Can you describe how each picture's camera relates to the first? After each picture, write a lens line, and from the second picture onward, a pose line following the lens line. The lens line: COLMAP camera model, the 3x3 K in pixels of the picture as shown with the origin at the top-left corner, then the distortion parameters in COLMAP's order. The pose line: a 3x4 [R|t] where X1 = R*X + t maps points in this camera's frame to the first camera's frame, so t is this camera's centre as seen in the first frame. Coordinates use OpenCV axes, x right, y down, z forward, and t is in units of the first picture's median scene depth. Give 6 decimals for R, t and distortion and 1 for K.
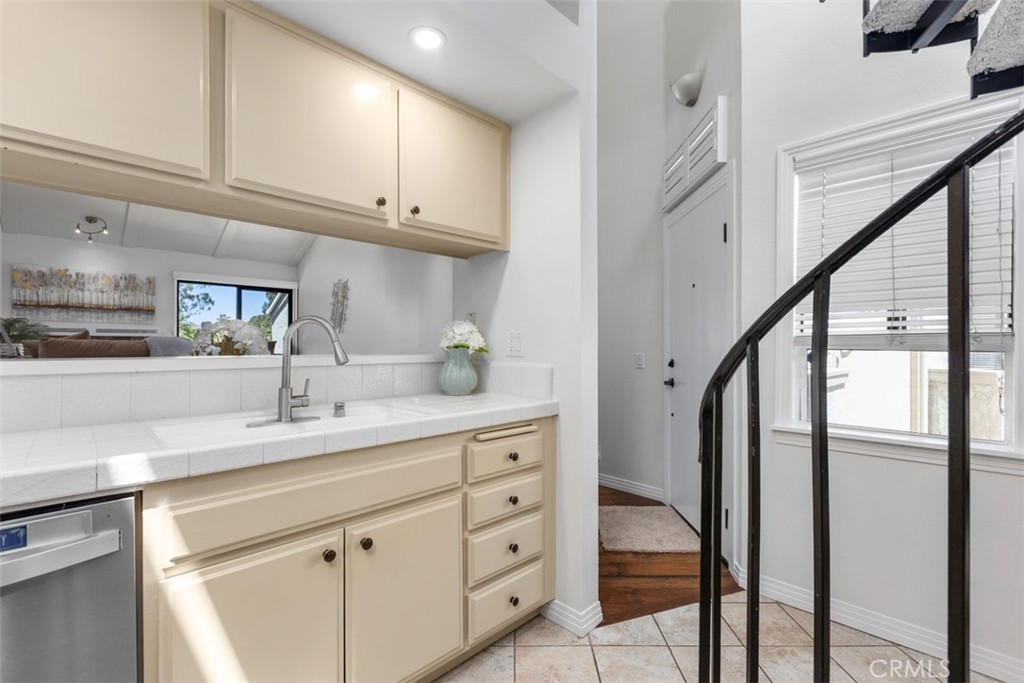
lens RADIAL K [[462.0, 0, 513.0], [0, 462.0, 343.3], [0, 0, 1]] dist [0.001161, -0.001449]
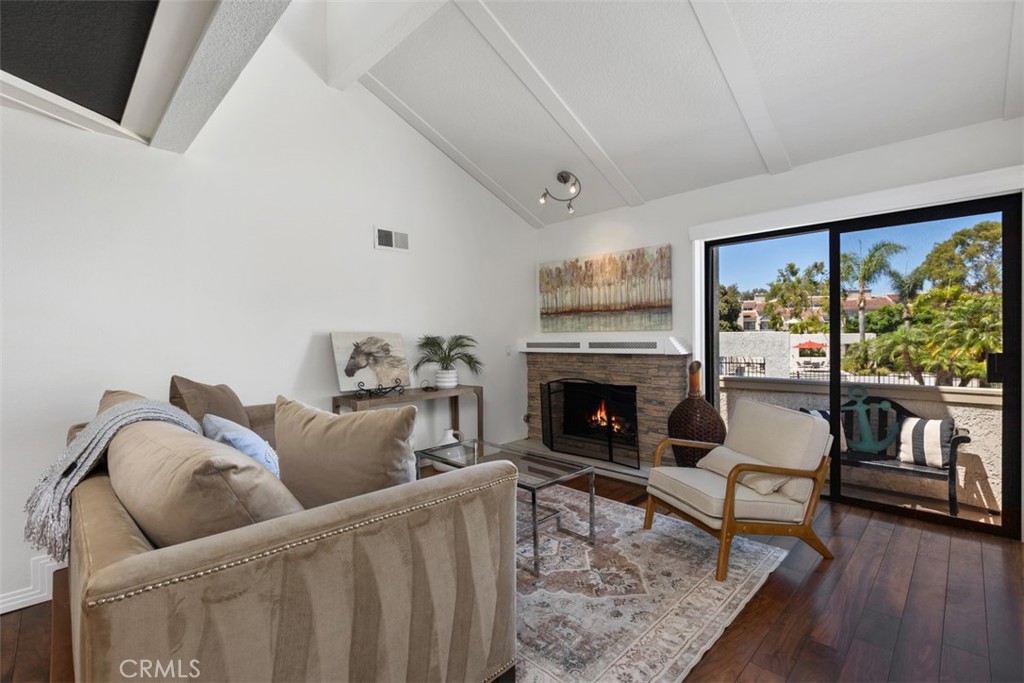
lens RADIAL K [[462.0, 0, 512.9], [0, 462.0, 342.9], [0, 0, 1]] dist [0.001161, -0.001449]
pose [[0.004693, -0.000831, -0.999989, -0.239578], [0.002543, 0.999996, -0.000819, -0.028963], [0.999986, -0.002539, 0.004695, 0.867052]]
